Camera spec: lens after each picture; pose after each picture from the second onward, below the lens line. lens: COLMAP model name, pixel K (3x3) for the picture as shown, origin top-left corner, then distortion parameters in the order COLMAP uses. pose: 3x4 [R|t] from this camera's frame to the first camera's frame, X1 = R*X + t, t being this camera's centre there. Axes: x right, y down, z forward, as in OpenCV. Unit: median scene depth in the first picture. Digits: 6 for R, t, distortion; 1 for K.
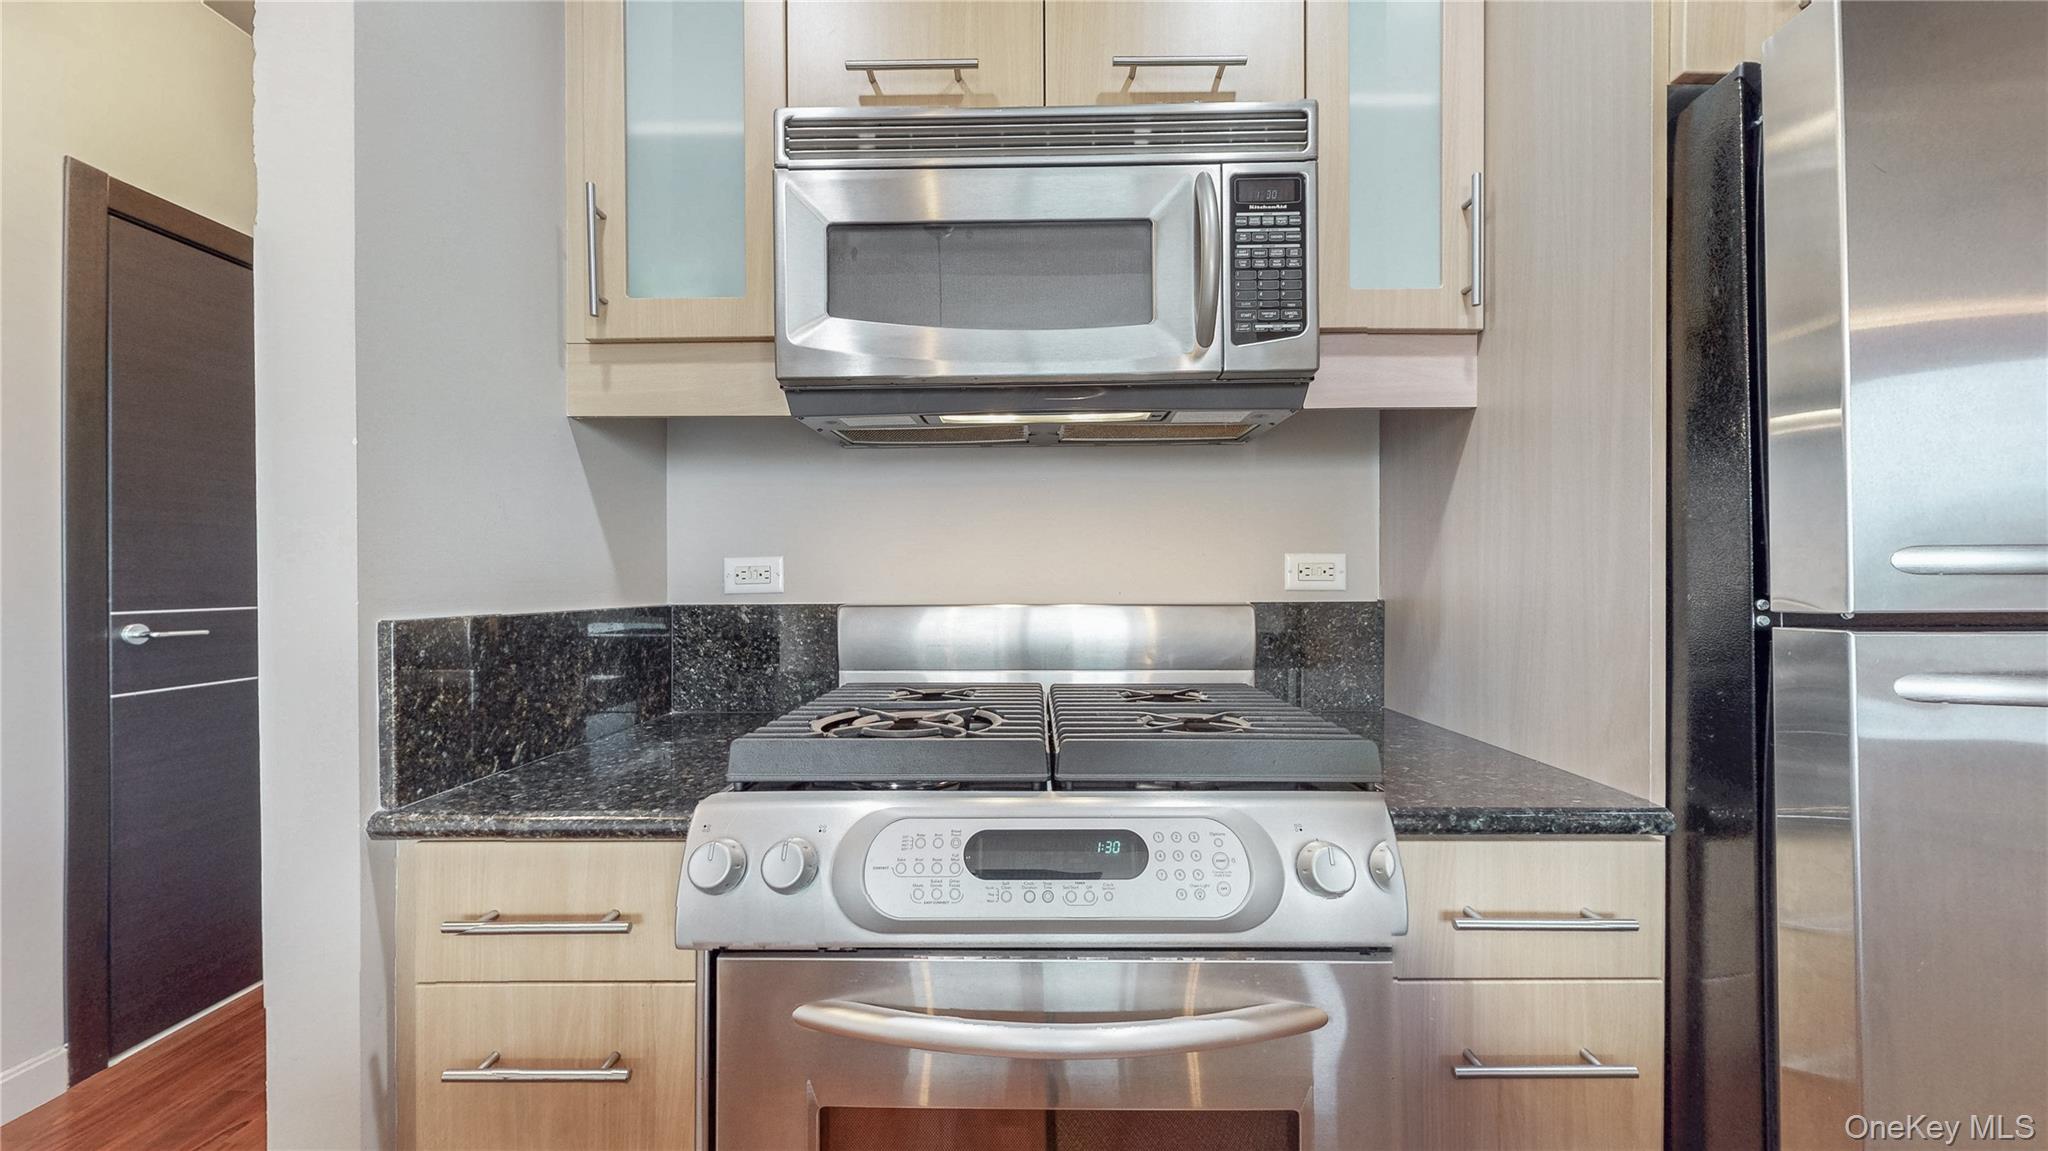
lens RADIAL K [[747.1, 0, 1040.0], [0, 747.1, 573.3], [0, 0, 1]] dist [-0.000789, 0.000154]
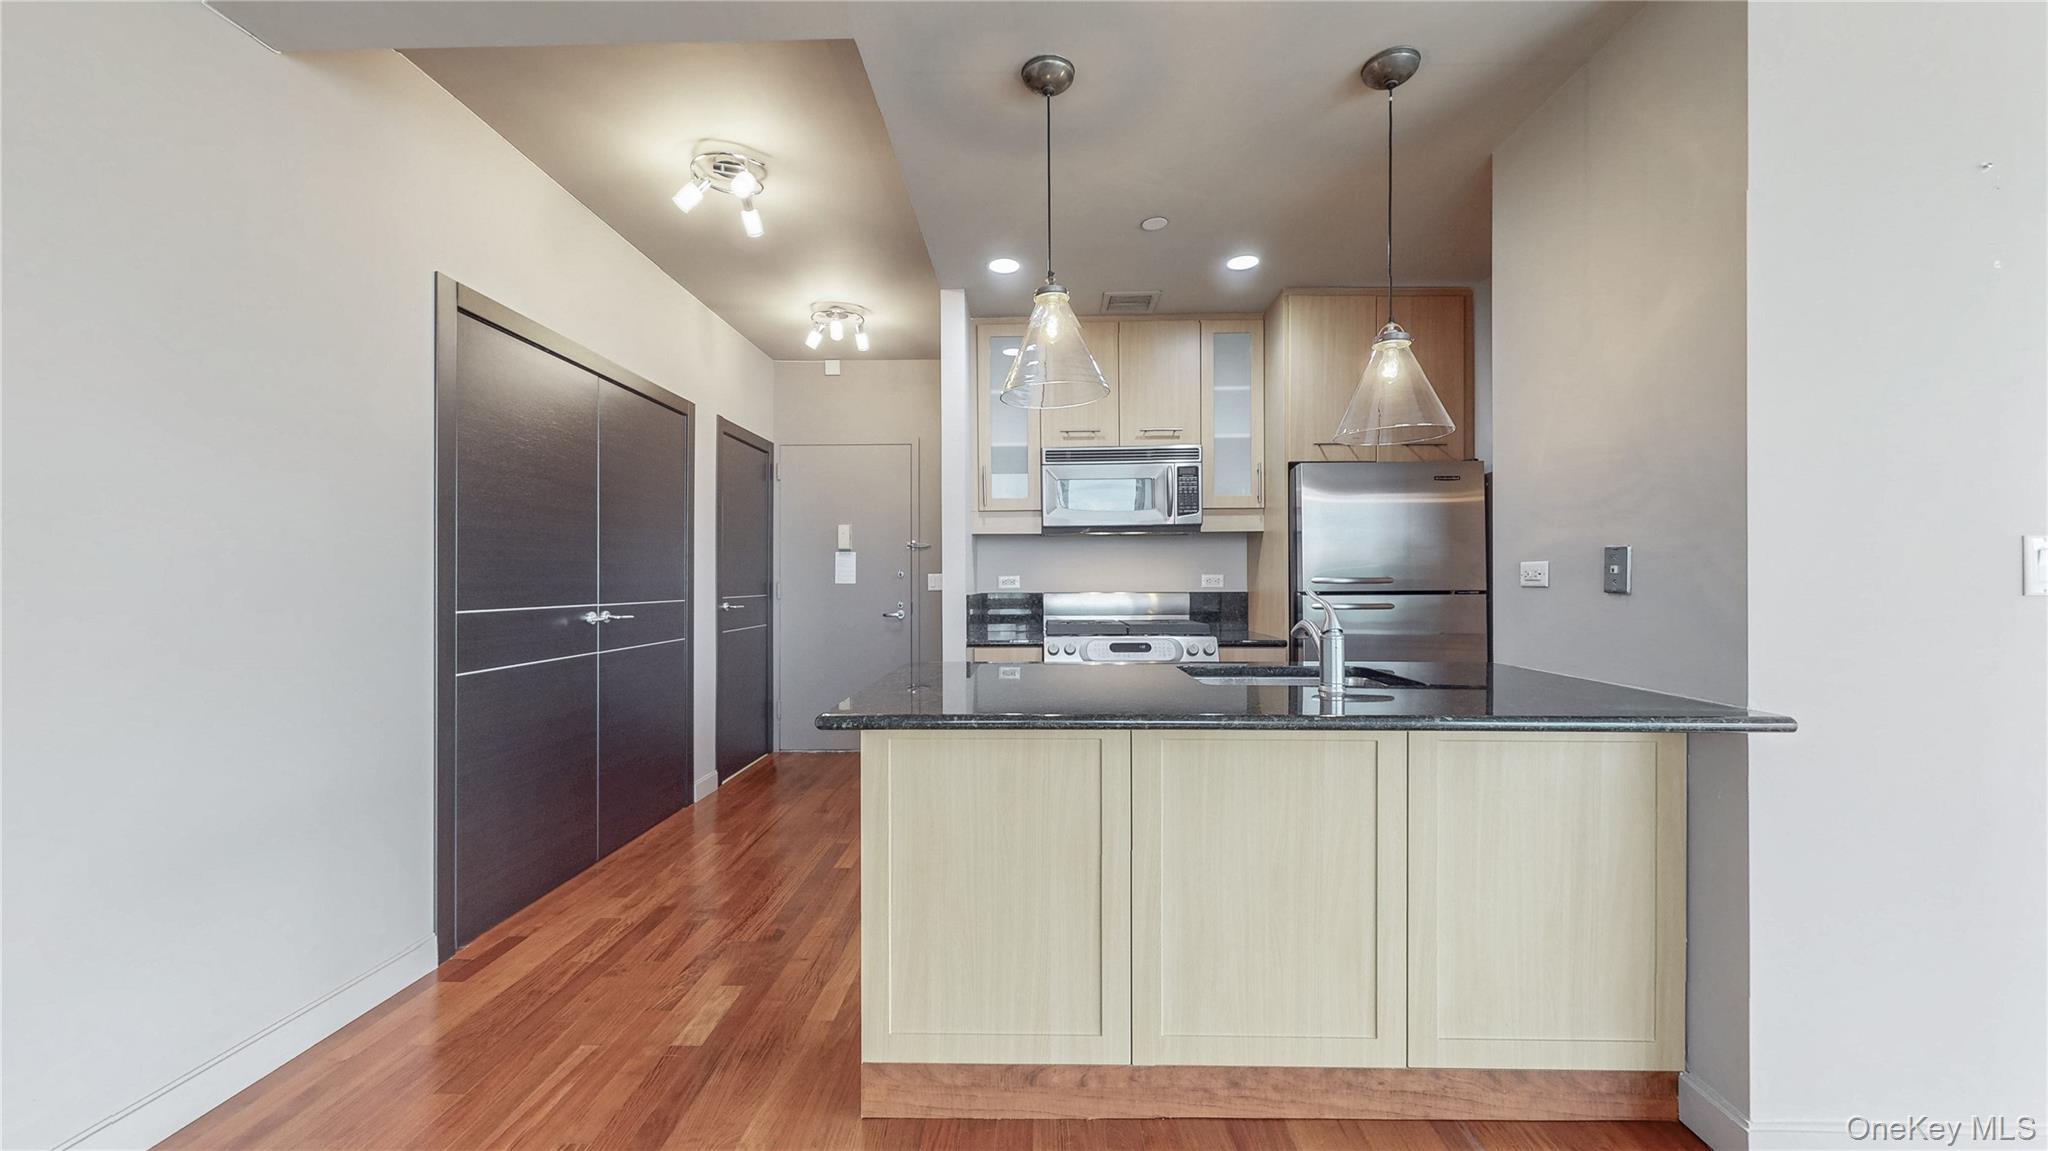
lens RADIAL K [[747.1, 0, 1029.2], [0, 747.1, 579.2], [0, 0, 1]] dist [-0.000789, 0.000154]
pose [[0.999315, -0.005479, -0.036597, -0.292333], [0.005946, 0.999902, 0.012664, -0.063107], [0.036524, -0.012873, 0.999250, -2.409781]]
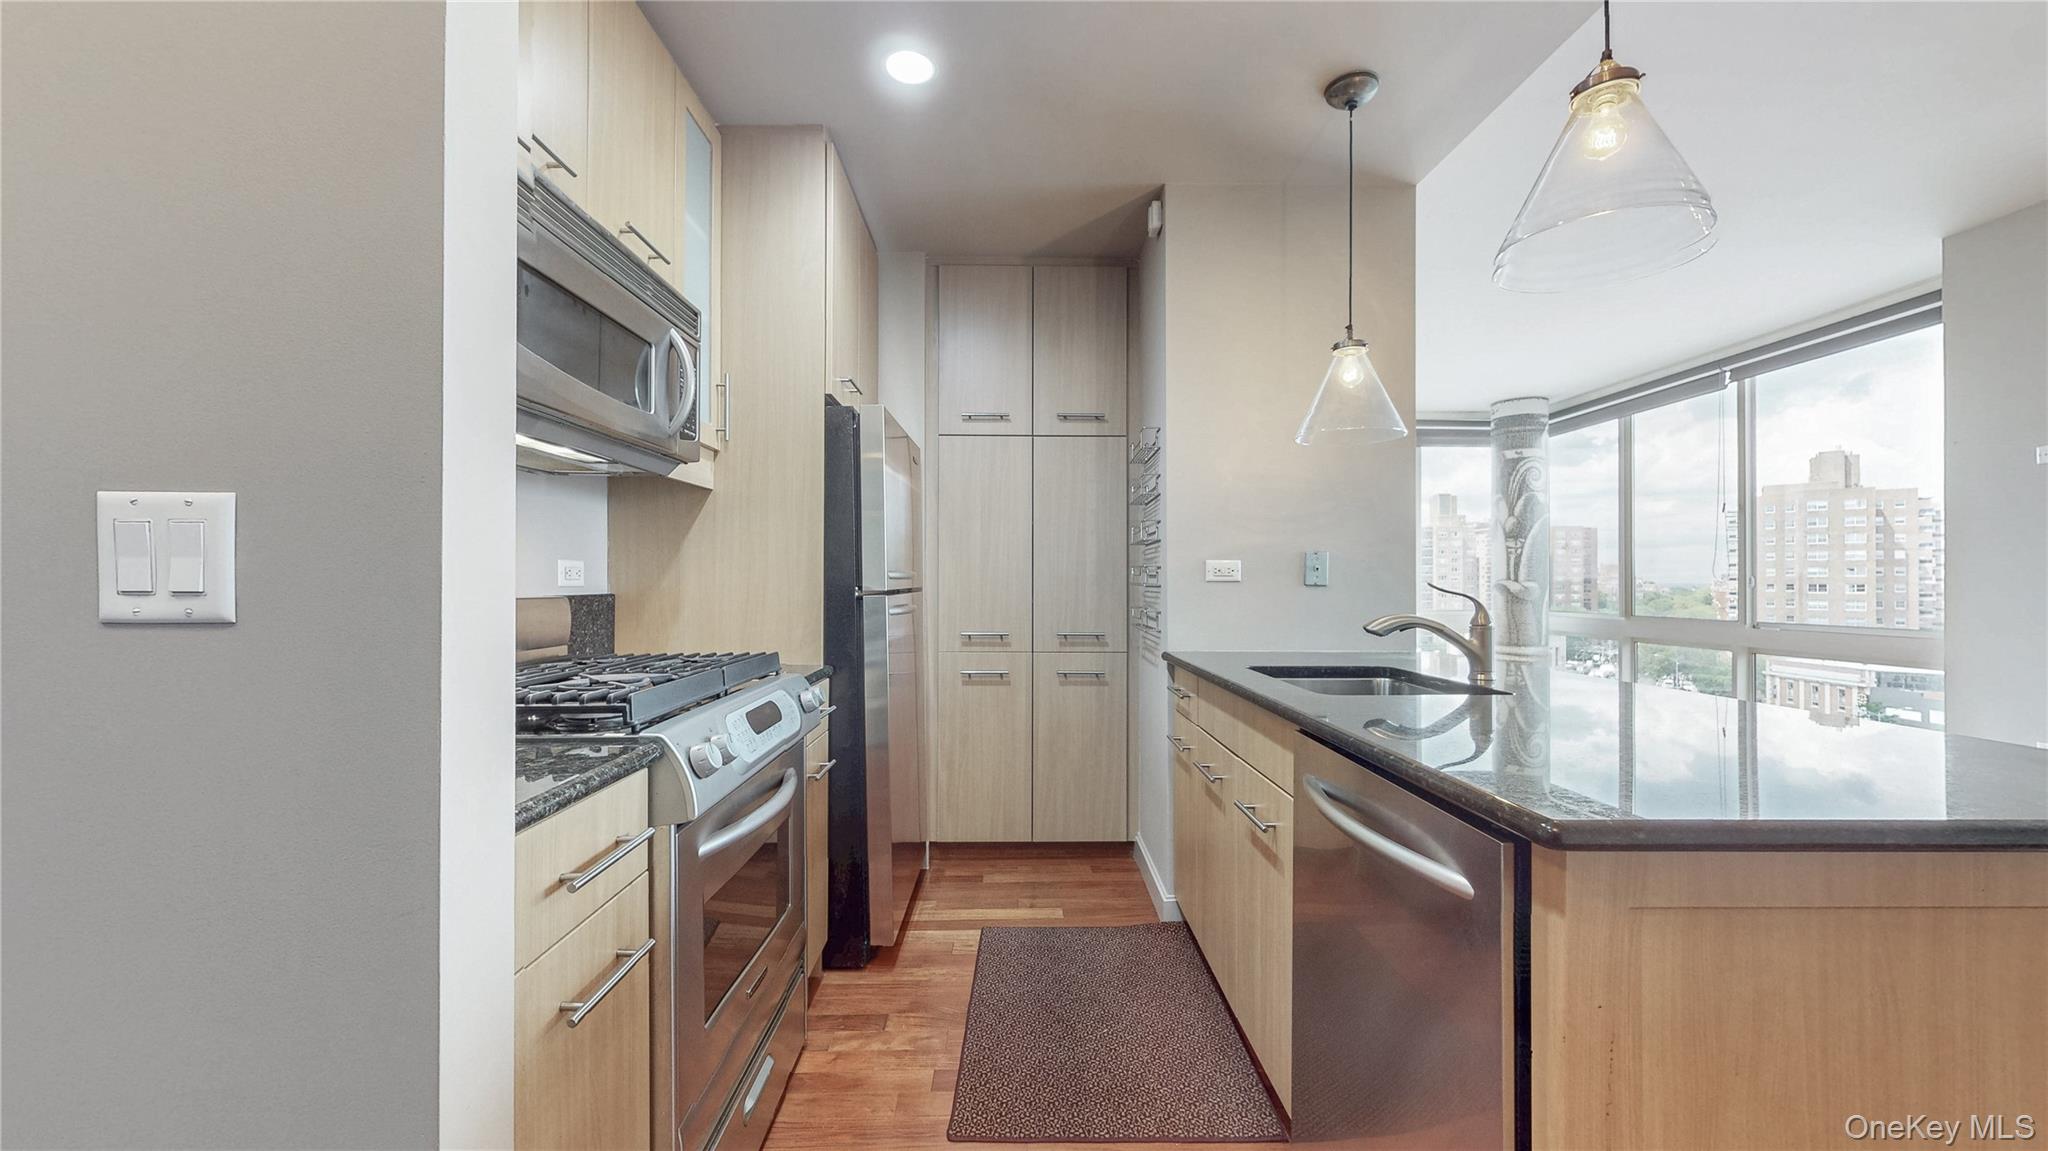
lens RADIAL K [[747.1, 0, 1028.2], [0, 747.1, 578.7], [0, 0, 1]] dist [-0.000789, 0.000154]
pose [[0.015176, 0.004223, 0.999876, -1.379435], [-0.014340, 0.999889, -0.004006, 0.001510], [-0.999782, -0.014278, 0.015235, 0.186960]]
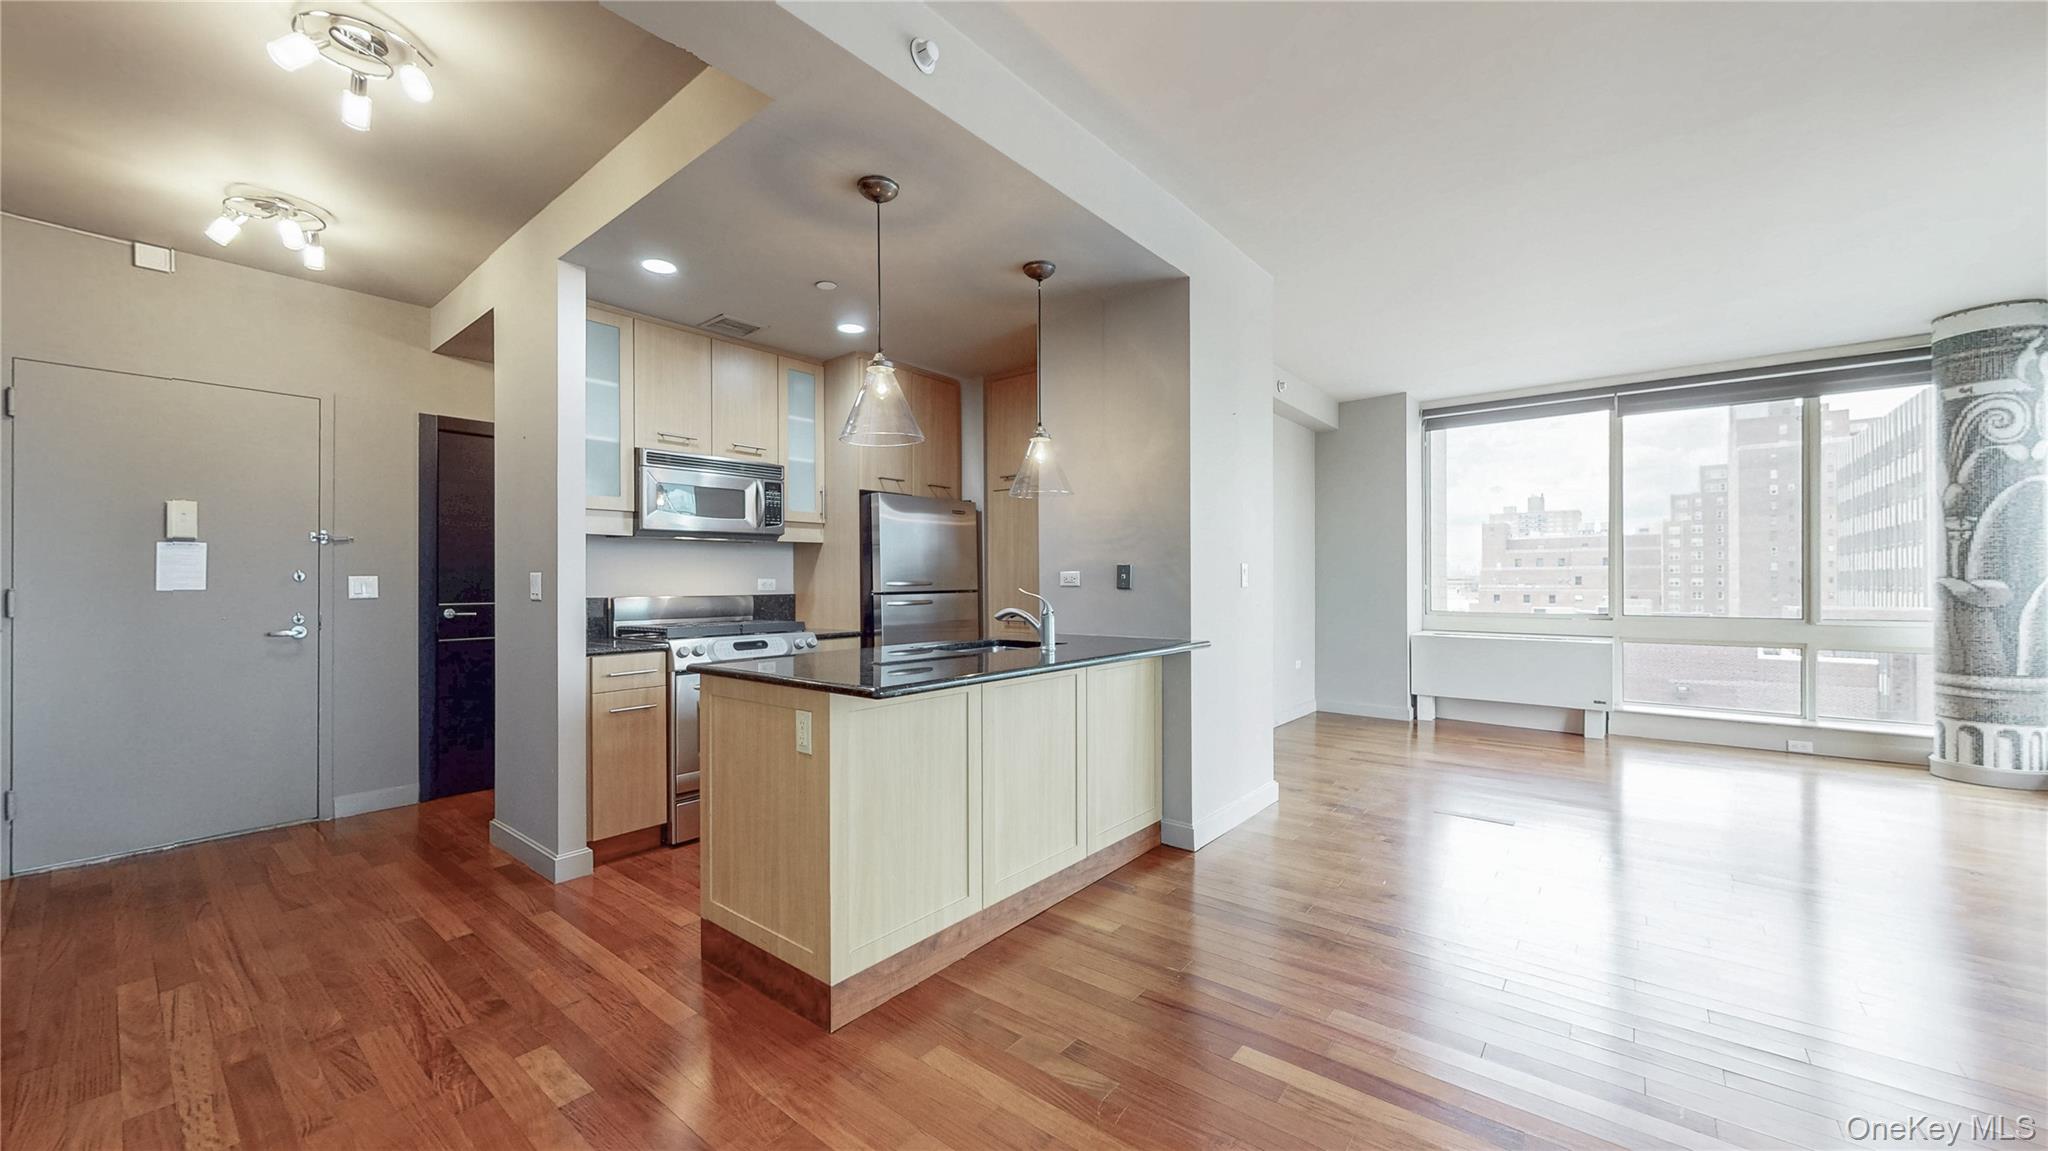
lens RADIAL K [[747.1, 0, 1026.2], [0, 747.1, 579.0], [0, 0, 1]] dist [-0.000789, 0.000154]
pose [[0.645653, -0.002954, 0.763625, -1.768358], [-0.004212, 0.999964, 0.007430, -0.068092], [-0.763619, -0.008014, 0.645617, -2.441646]]
